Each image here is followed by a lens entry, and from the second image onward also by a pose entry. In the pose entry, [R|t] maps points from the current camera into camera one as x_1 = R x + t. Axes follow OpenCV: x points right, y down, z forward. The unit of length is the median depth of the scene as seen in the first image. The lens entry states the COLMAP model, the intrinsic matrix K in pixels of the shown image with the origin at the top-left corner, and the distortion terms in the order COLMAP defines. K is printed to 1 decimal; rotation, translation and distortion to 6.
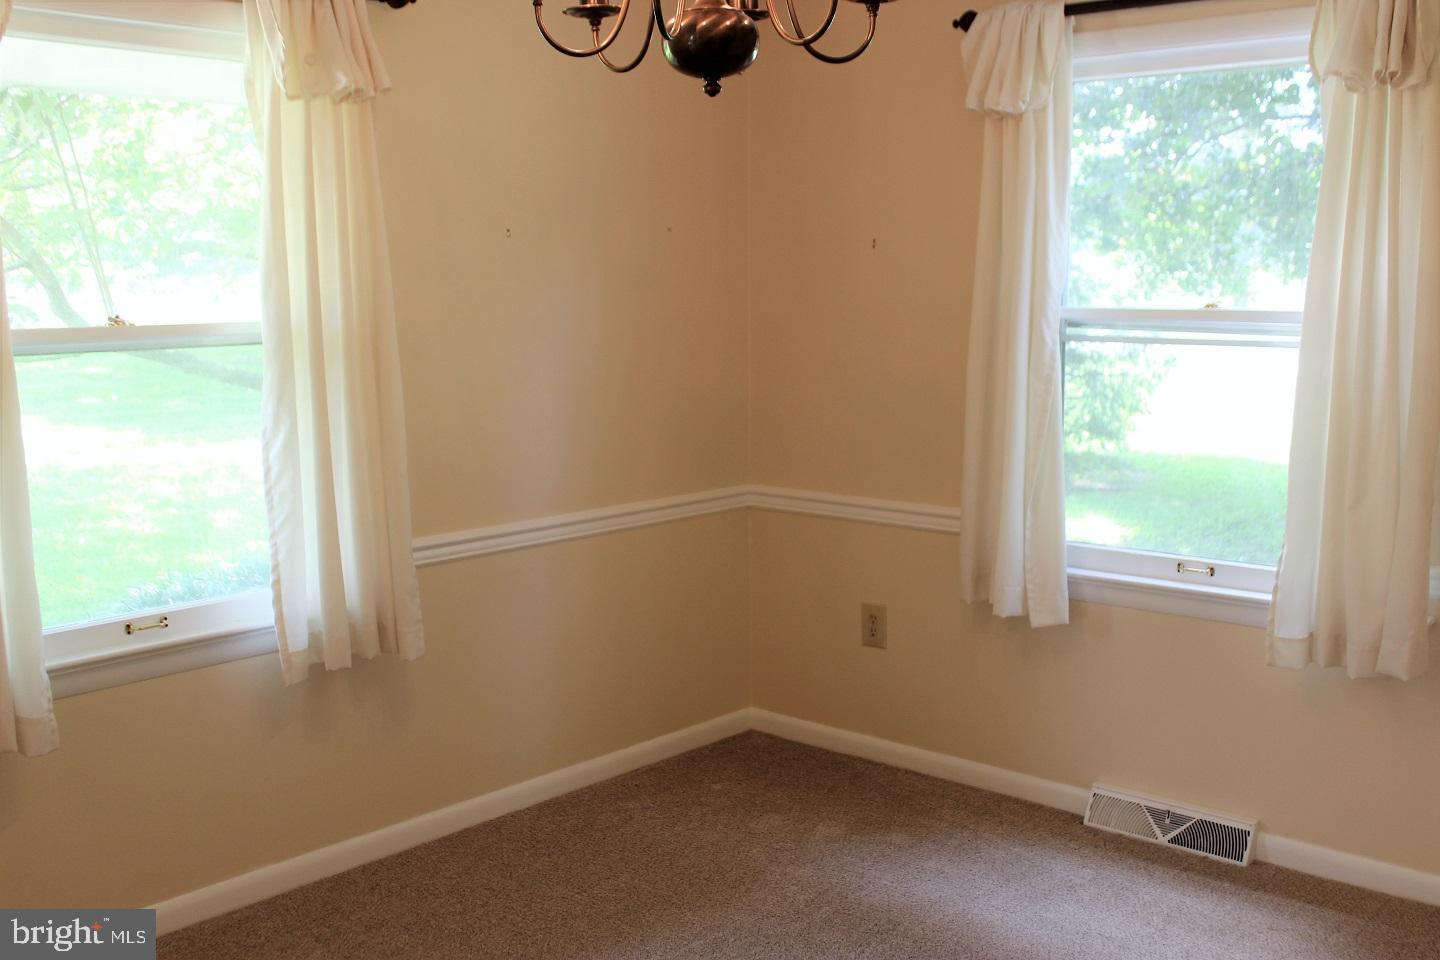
lens RADIAL K [[1440.8, 0, 720.0], [0, 1440.8, 480.0], [0, 0, 1]] dist [-0.130428, 0.151328]
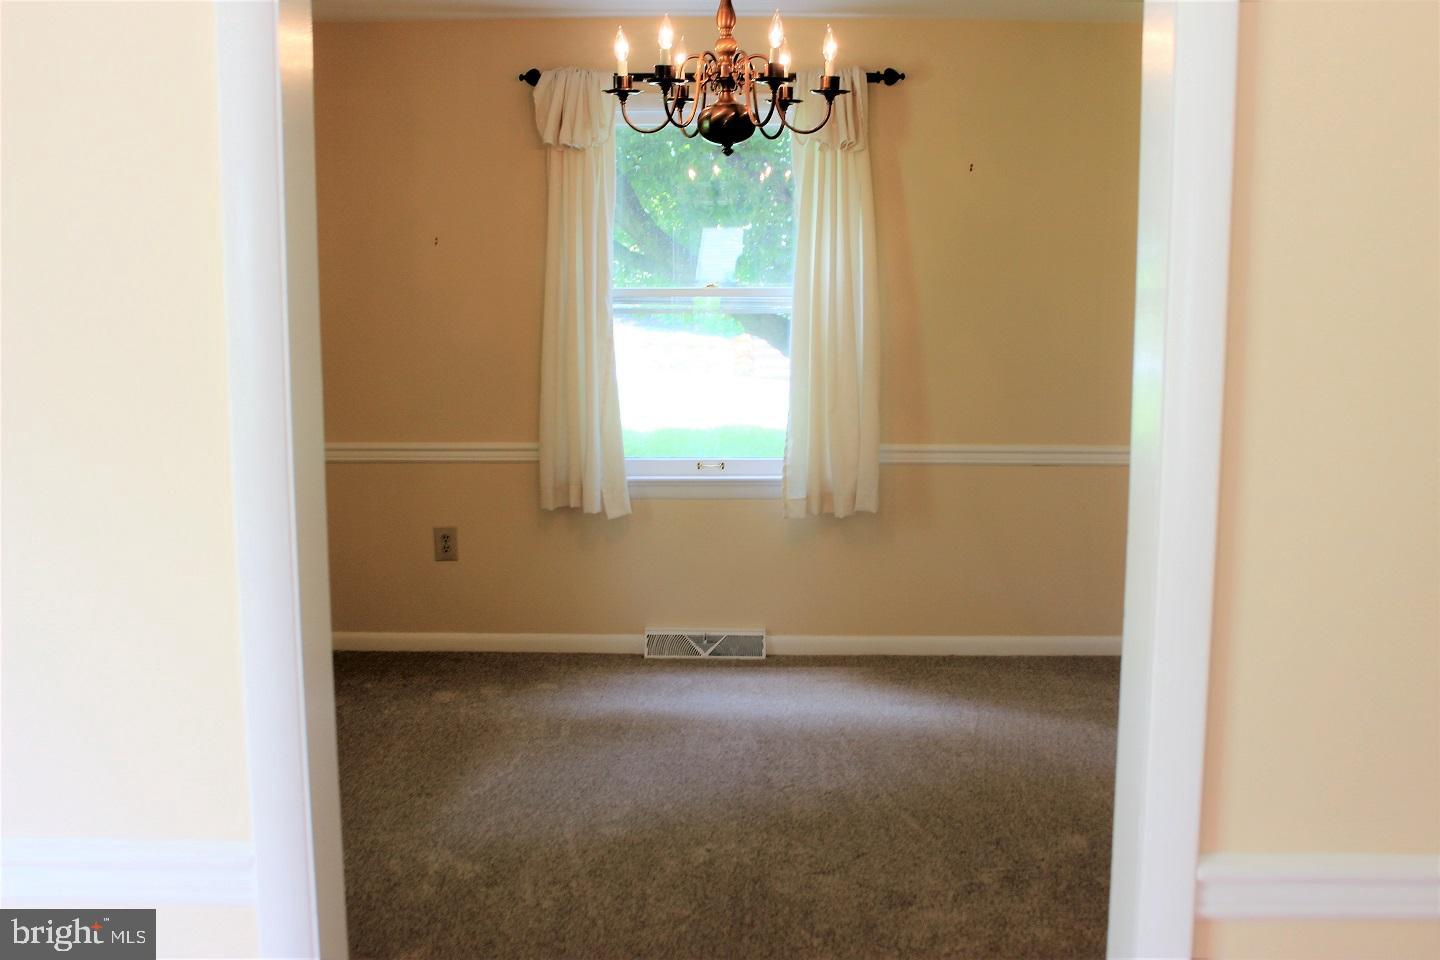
lens RADIAL K [[1440.8, 0, 720.0], [0, 1440.8, 480.0], [0, 0, 1]] dist [-0.130428, 0.151328]
pose [[0.764341, -0.085693, 0.639093, -0.599689], [0.083638, 0.995933, 0.033511, 0.027912], [-0.639365, 0.027839, 0.768399, -0.144130]]
